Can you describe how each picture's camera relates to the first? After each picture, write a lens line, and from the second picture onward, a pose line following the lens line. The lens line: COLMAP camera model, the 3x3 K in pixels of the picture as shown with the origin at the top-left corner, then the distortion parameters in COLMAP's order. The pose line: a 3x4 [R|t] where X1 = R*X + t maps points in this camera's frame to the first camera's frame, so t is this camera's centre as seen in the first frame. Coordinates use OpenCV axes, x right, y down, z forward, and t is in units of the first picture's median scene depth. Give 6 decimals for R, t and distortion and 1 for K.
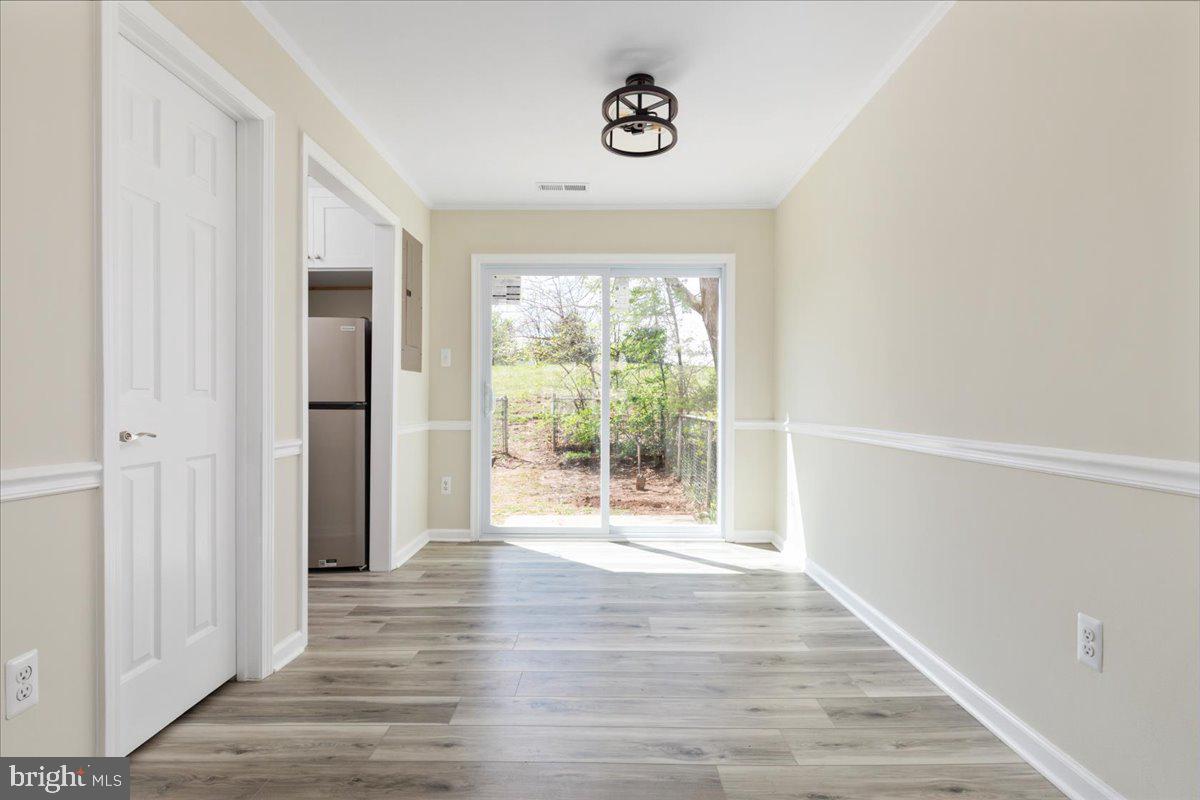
lens RADIAL K [[545.5, 0, 595.2], [0, 545.5, 402.7], [0, 0, 1]] dist [0.003122, 0.000529]
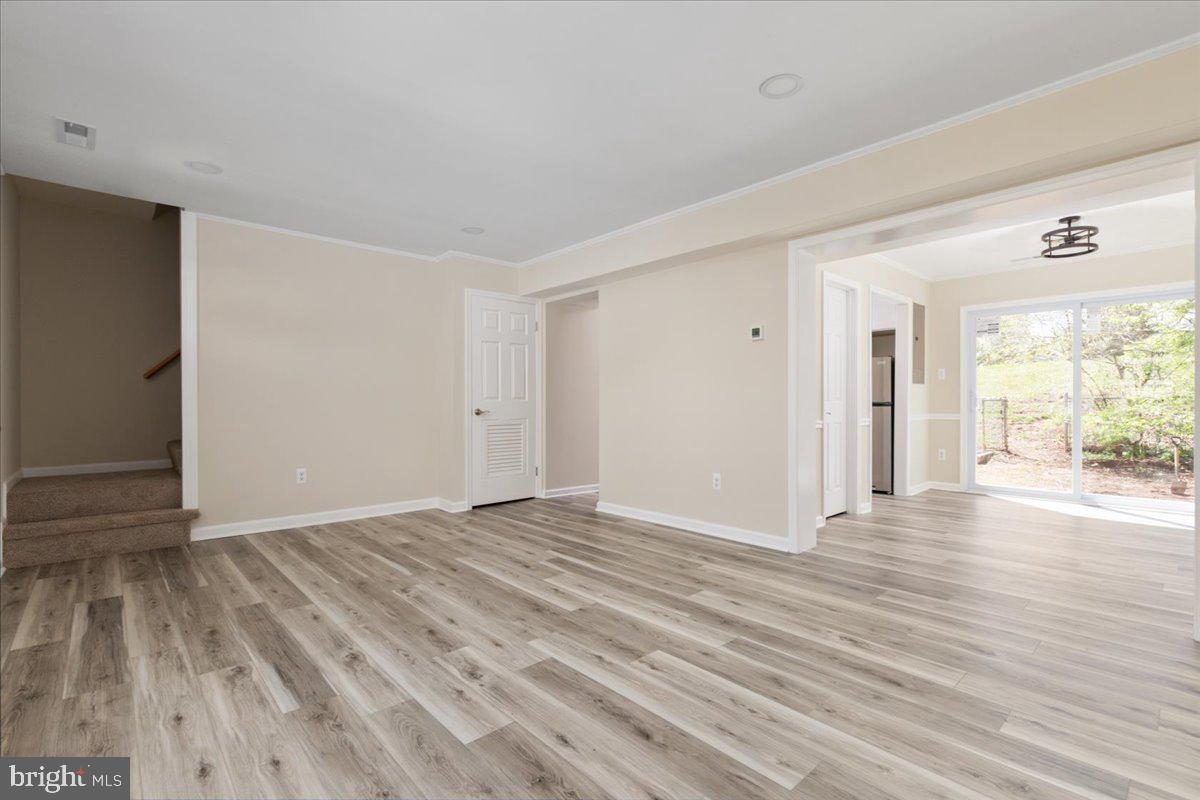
lens RADIAL K [[545.5, 0, 595.2], [0, 545.5, 402.7], [0, 0, 1]] dist [0.003122, 0.000529]
pose [[0.674413, -0.001264, -0.738353, 0.218276], [0.000983, 0.999999, -0.000814, 0.000624], [0.738354, -0.000177, 0.674414, -0.808622]]
